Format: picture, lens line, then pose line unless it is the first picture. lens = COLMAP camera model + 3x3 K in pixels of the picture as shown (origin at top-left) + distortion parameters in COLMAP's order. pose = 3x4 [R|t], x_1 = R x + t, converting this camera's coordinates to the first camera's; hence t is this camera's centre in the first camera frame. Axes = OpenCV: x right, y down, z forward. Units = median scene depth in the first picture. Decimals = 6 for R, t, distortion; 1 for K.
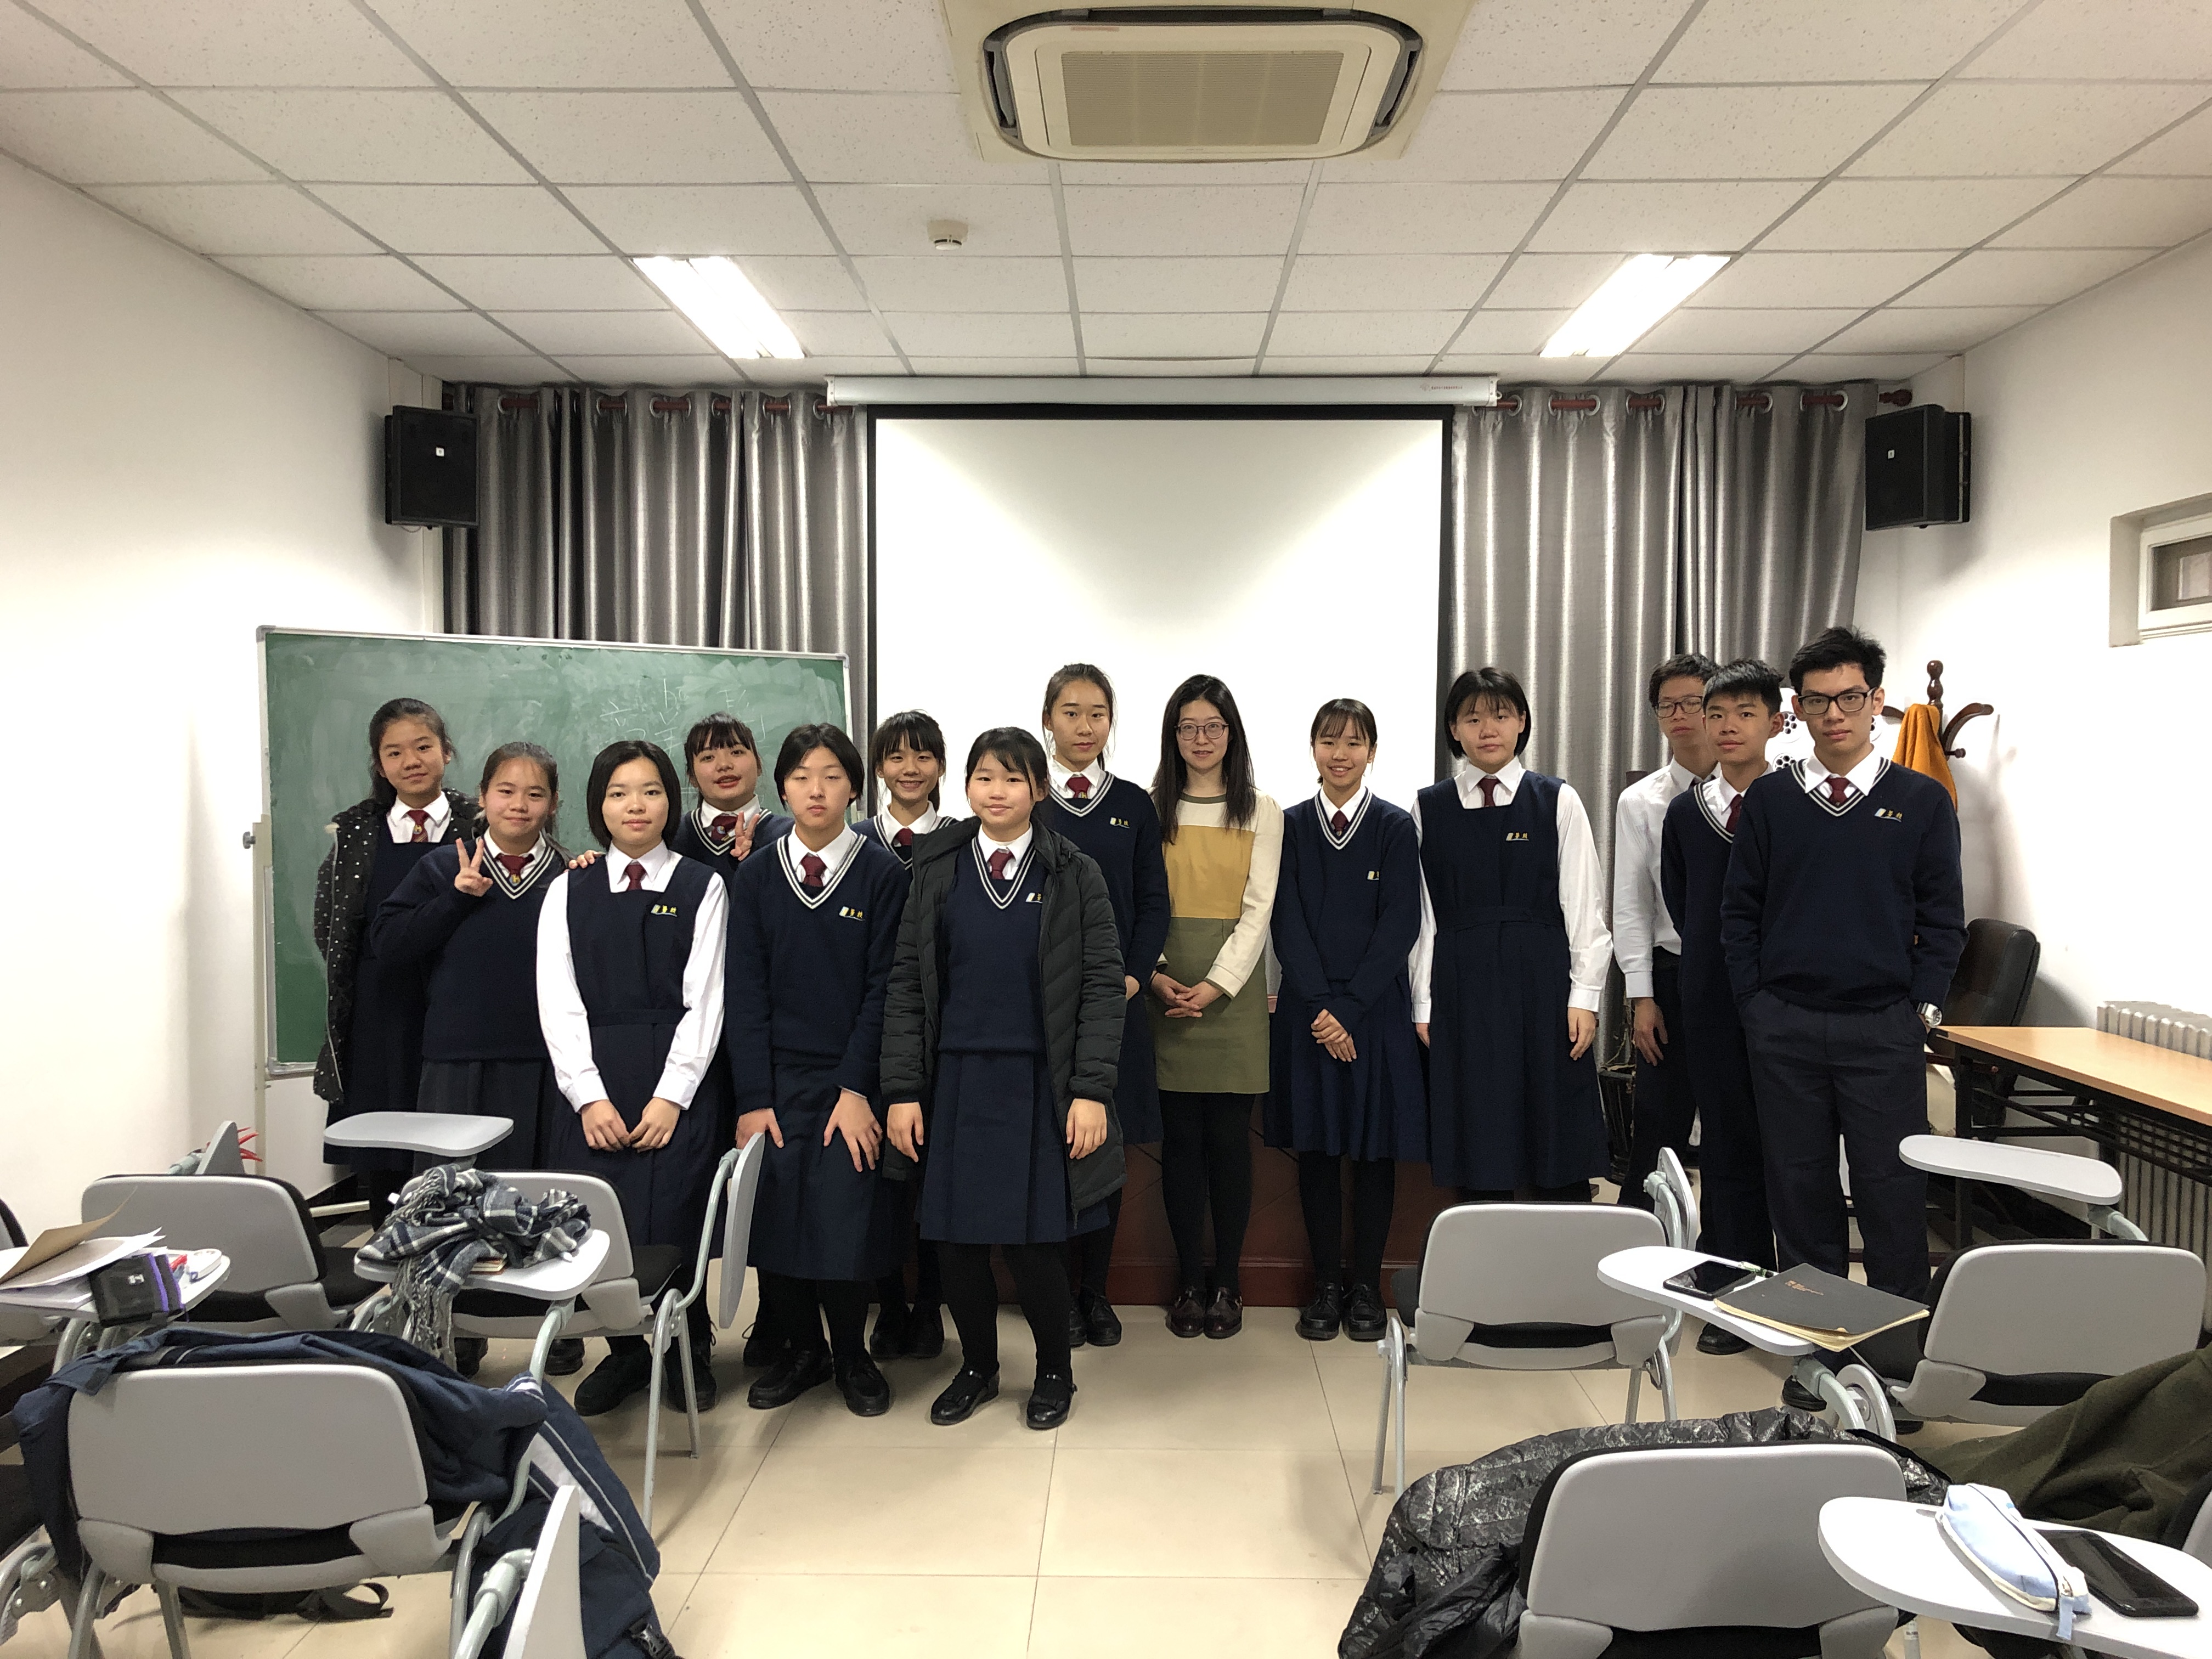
lens RADIAL K [[1806.1, 0, 1108.0], [0, 1806.1, 832.2], [0, 0, 1]] dist [-0.027203, 0.006921]
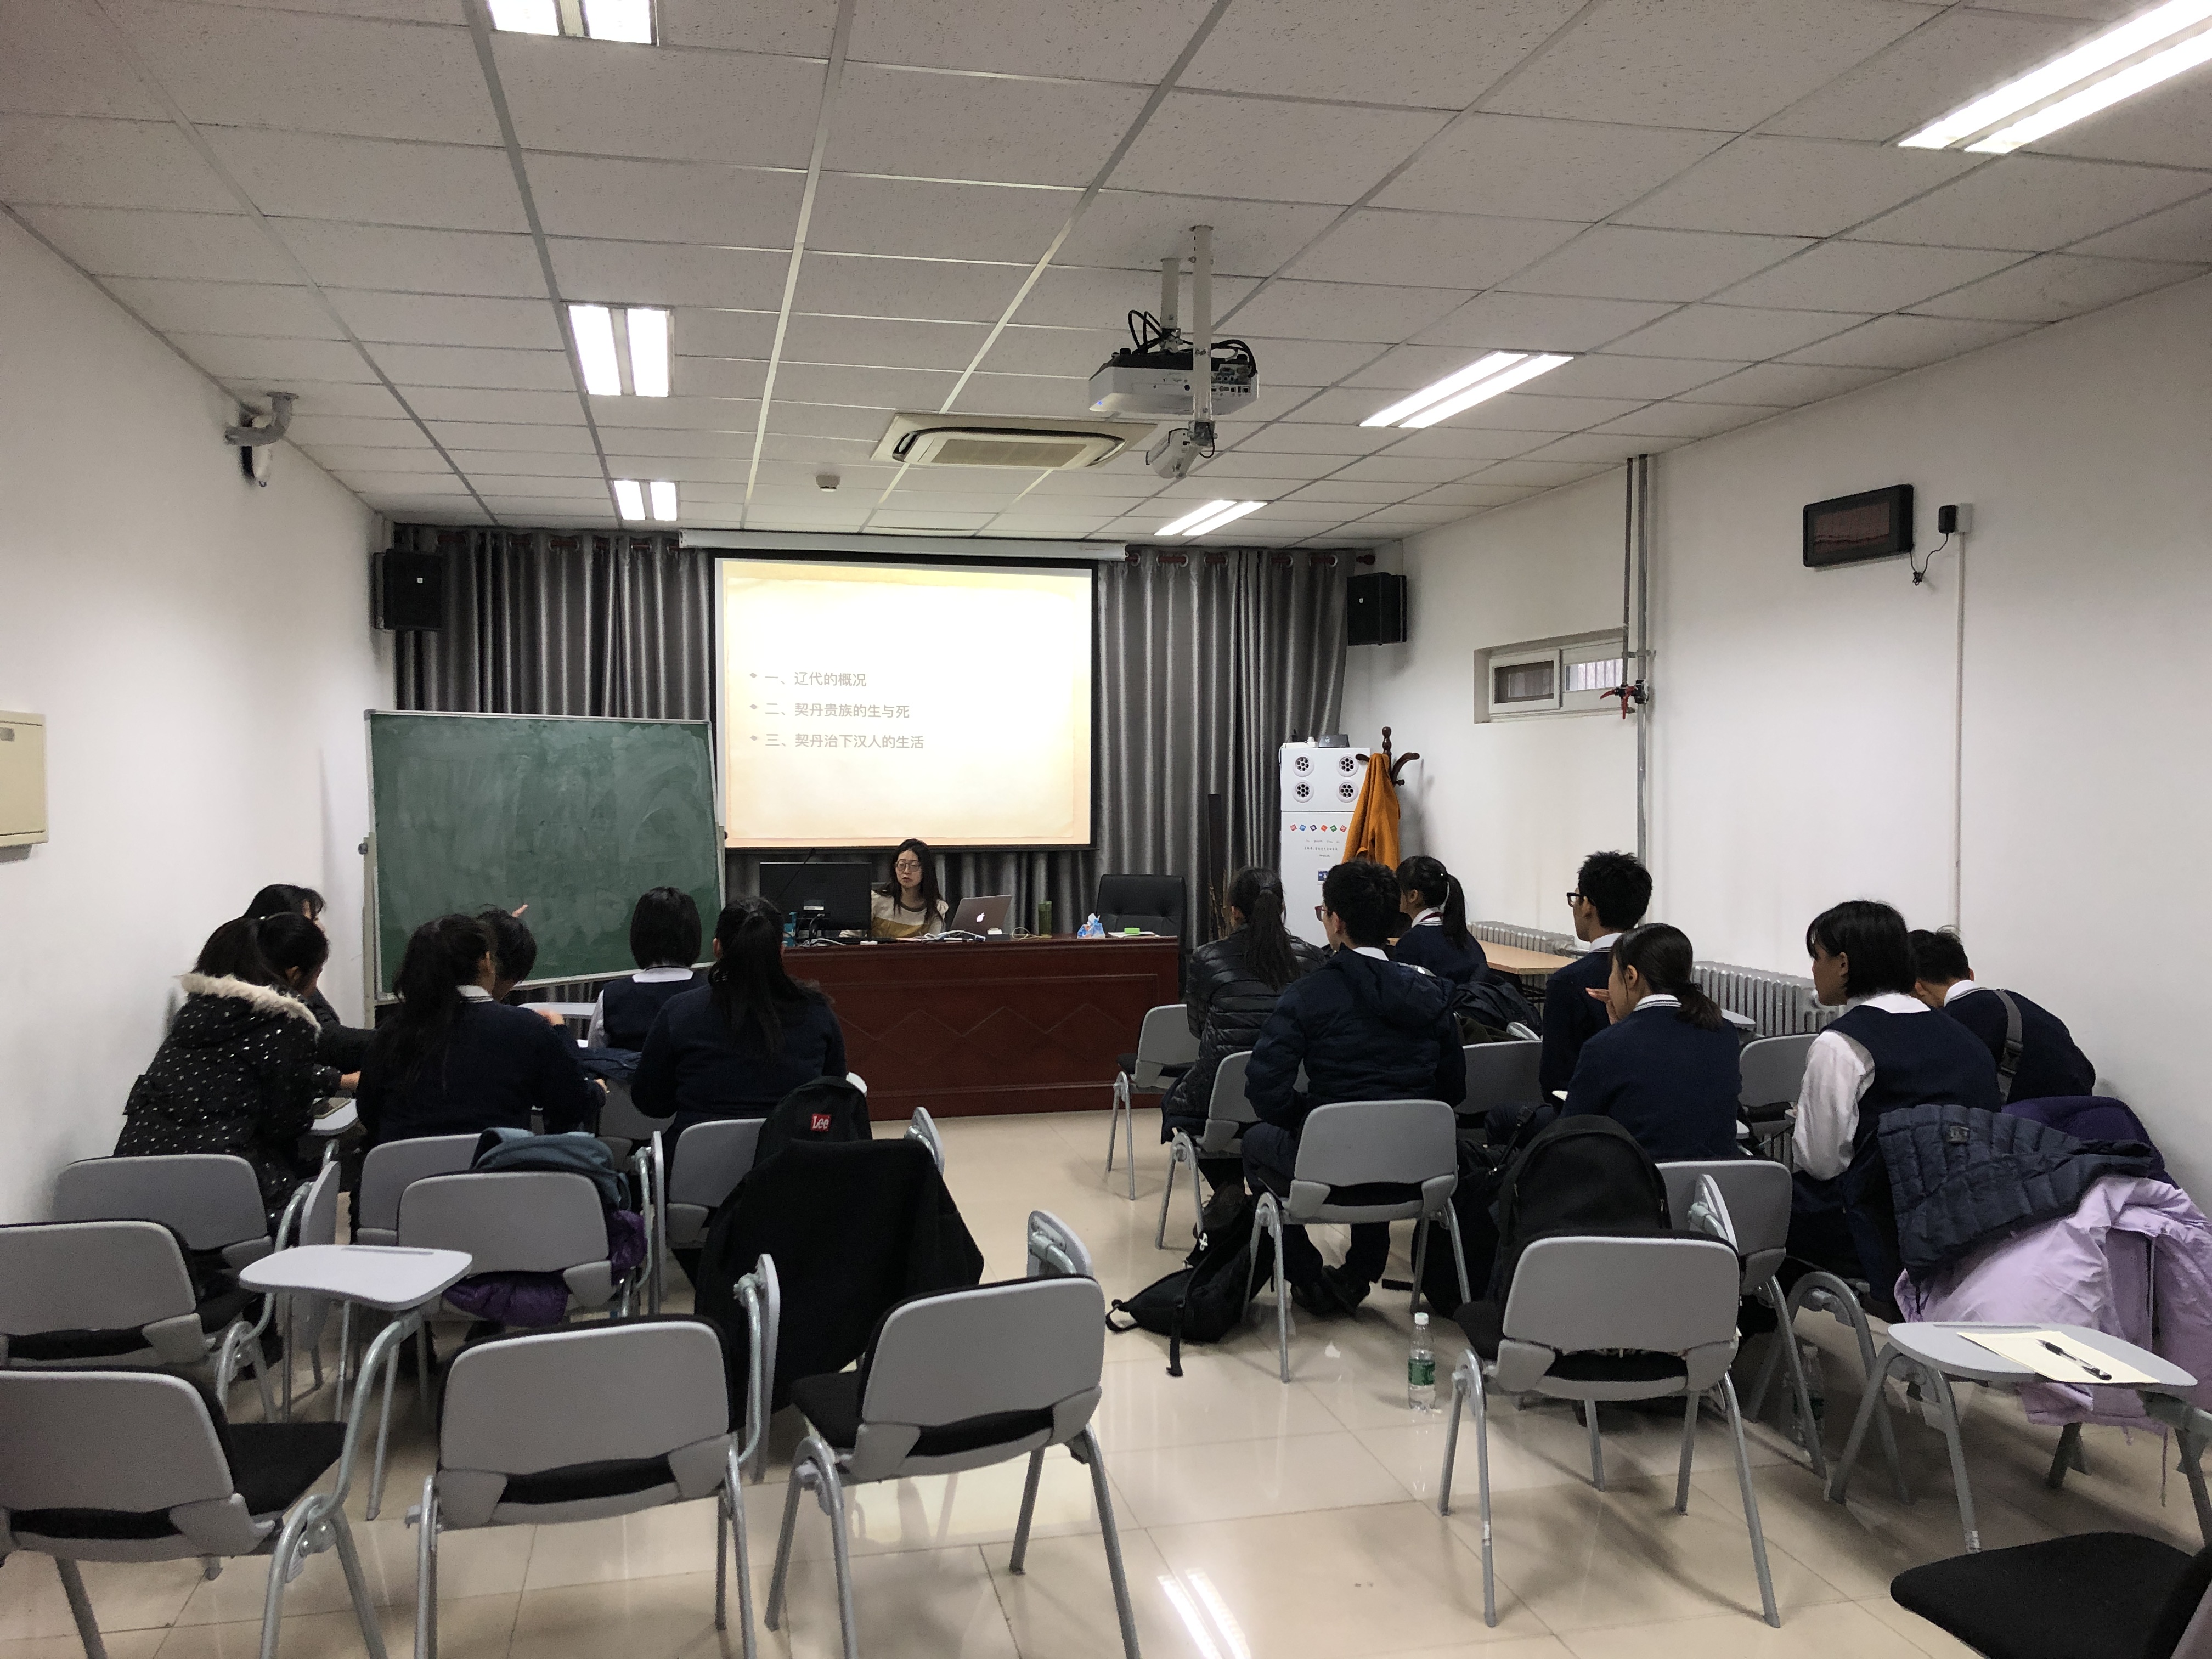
lens RADIAL K [[1806.1, 0, 1105.5], [0, 1806.1, 831.0], [0, 0, 1]] dist [-0.027203, 0.006921]
pose [[0.970393, -0.013585, 0.241148, -0.184305], [0.014885, 0.999883, -0.003572, 0.003337], [-0.241072, 0.007056, 0.970482, -0.522704]]
